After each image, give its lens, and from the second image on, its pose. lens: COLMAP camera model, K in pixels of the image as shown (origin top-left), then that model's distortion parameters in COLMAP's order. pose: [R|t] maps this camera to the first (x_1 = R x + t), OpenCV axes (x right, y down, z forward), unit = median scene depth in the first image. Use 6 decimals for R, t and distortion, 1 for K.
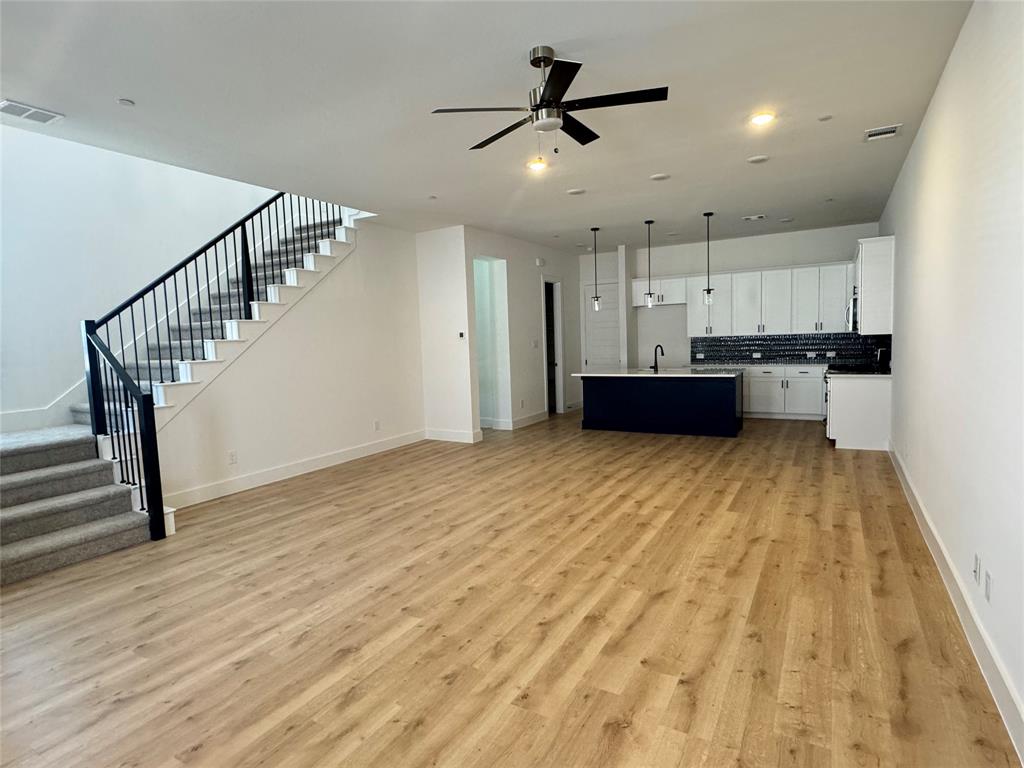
lens RADIAL K [[561.4, 0, 509.9], [0, 561.4, 386.6], [0, 0, 1]] dist [0.007436, -0.000937]
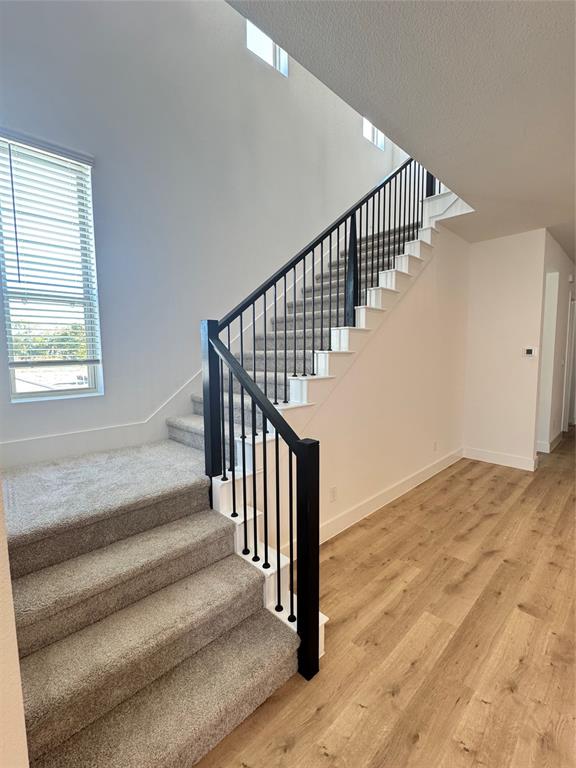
lens RADIAL K [[366.0, 0, 293.4], [0, 366.0, 384.1], [0, 0, 1]] dist [-0.003989, -0.000131]
pose [[0.969582, 0.054653, -0.238588, -0.435580], [-0.052488, 0.998502, 0.015424, -0.040287], [0.239073, -0.002432, 0.970998, 0.469904]]
